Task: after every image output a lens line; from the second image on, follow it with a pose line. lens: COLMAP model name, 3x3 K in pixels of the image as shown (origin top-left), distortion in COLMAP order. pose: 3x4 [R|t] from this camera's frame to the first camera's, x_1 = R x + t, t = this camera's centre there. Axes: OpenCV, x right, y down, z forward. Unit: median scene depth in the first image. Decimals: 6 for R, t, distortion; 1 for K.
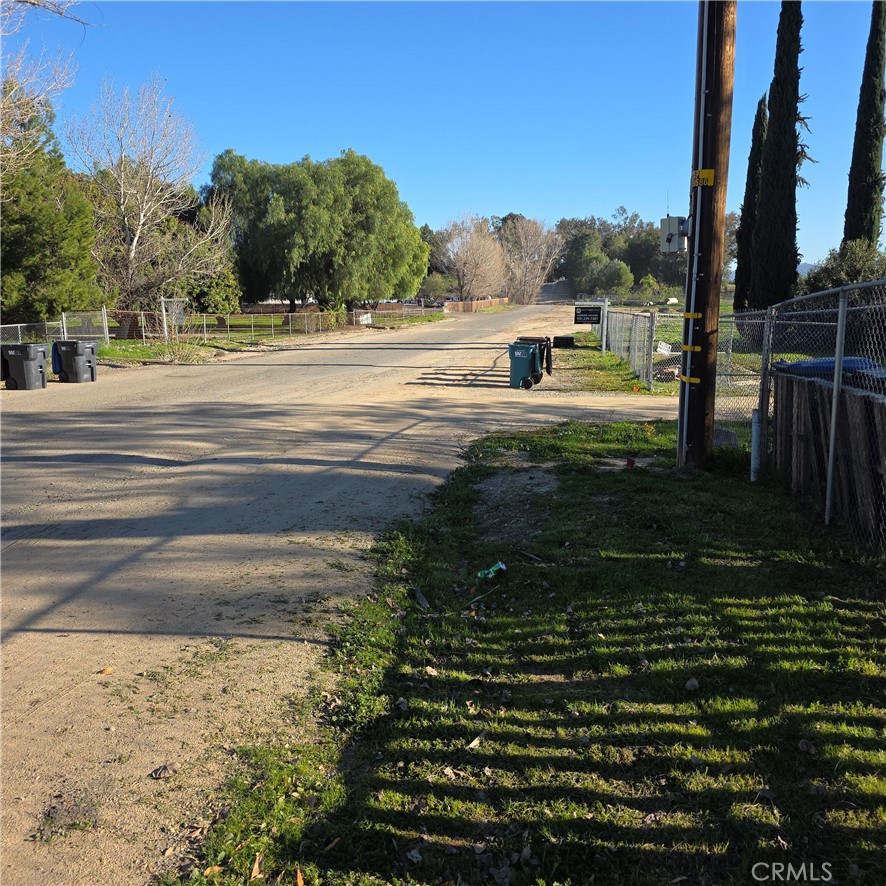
lens RADIAL K [[788.7, 0, 443.0], [0, 788.7, 443.0], [0, 0, 1]] dist [0.003864, 0.003548]
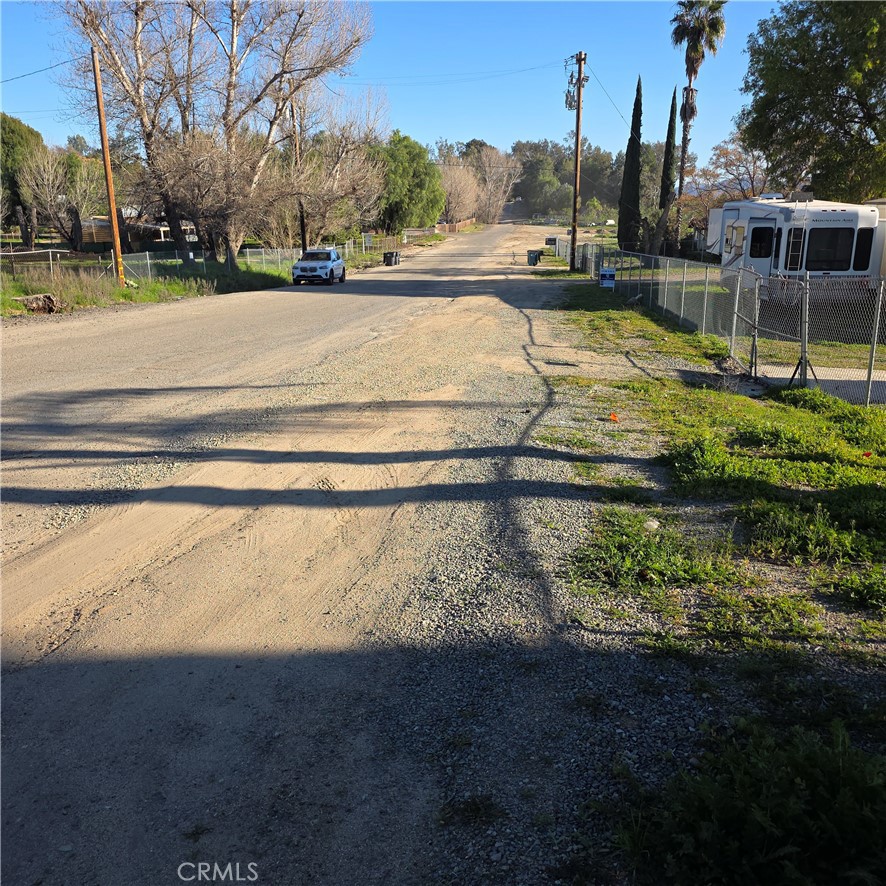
lens RADIAL K [[788.7, 0, 443.0], [0, 788.7, 443.0], [0, 0, 1]] dist [0.003864, 0.003548]
pose [[0.998033, -0.013801, 0.061150, -0.040056], [0.007401, 0.994583, 0.103680, 0.026355], [-0.062250, -0.103023, 0.992729, -0.191644]]
